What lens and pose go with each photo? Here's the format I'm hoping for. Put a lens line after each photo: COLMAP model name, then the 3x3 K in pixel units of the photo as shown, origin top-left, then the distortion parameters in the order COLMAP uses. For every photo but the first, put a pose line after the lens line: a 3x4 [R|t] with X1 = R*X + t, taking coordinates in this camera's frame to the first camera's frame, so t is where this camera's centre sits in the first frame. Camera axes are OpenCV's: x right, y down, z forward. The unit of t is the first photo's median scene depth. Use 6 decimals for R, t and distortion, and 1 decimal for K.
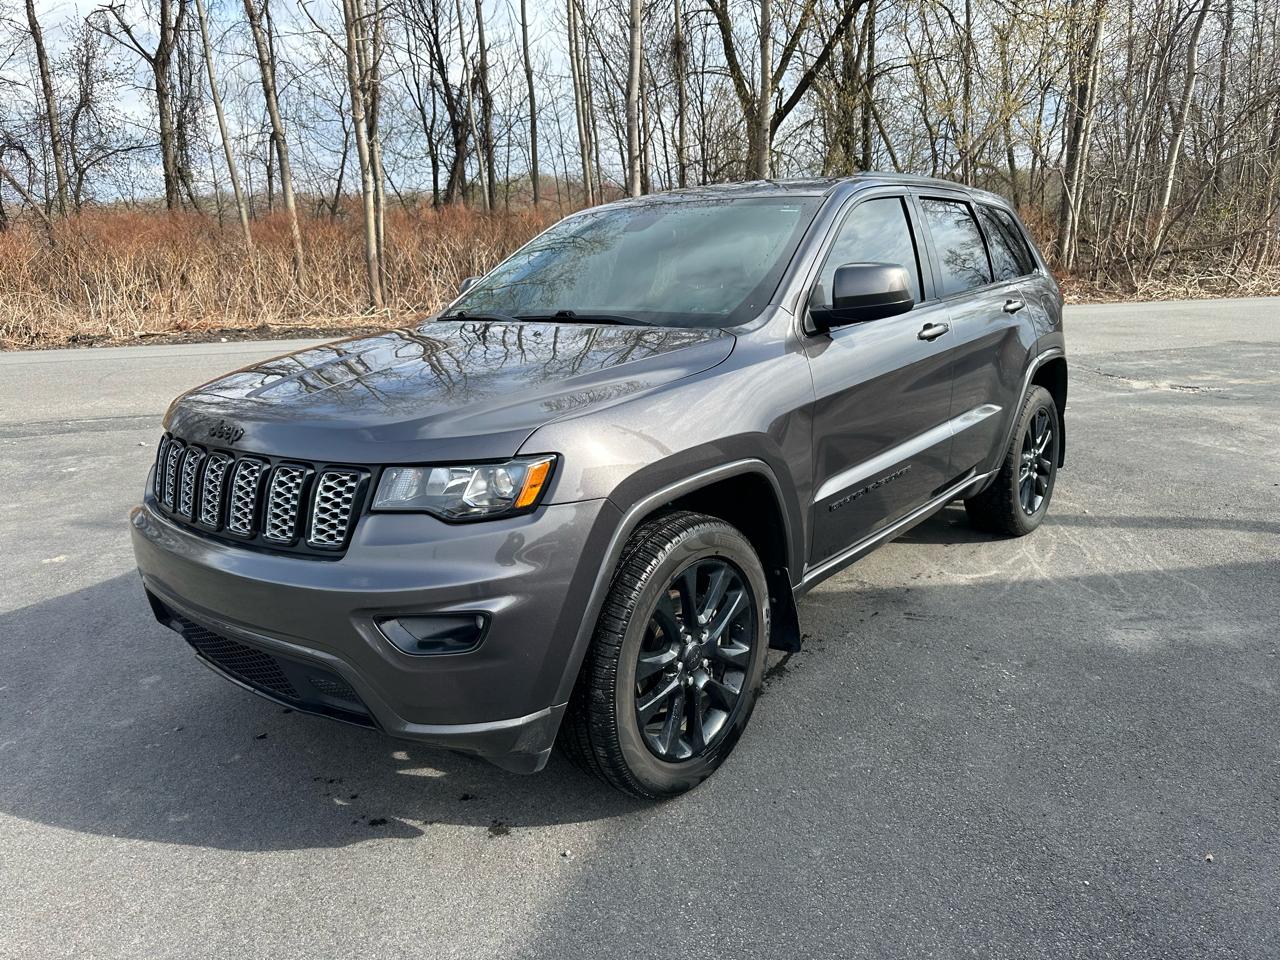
lens RADIAL K [[970.9, 0, 640.0], [0, 970.9, 480.0], [0, 0, 1]] dist [-0.009569, -0.006592]
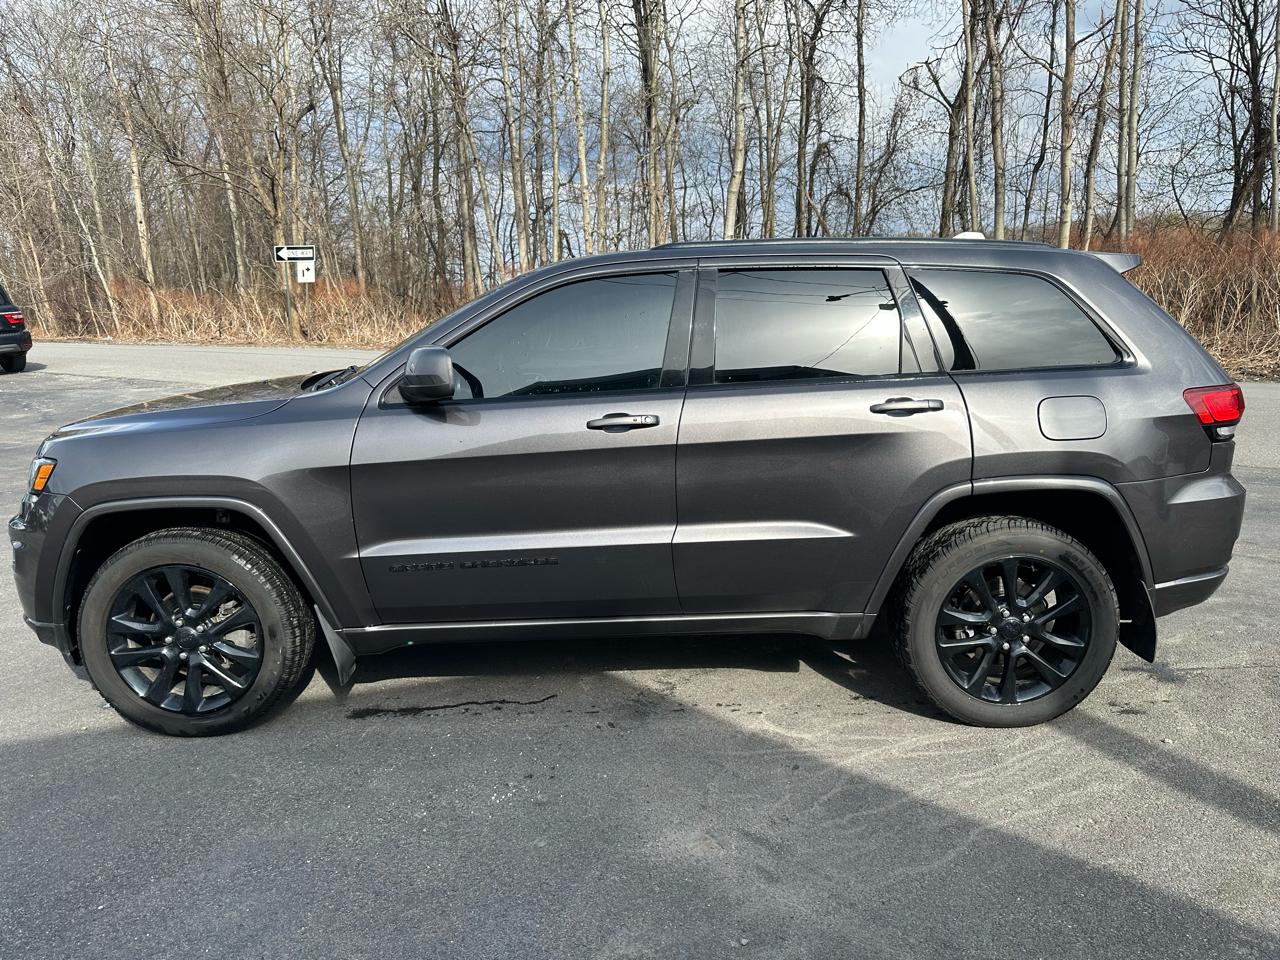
lens RADIAL K [[954.8, 0, 640.0], [0, 954.8, 480.0], [0, 0, 1]] dist [0.004591, -0.001138]
pose [[0.609437, 0.163607, -0.775770, 0.248753], [-0.173872, 0.982237, 0.070558, -0.041589], [0.773534, 0.091884, 0.627058, 0.110507]]
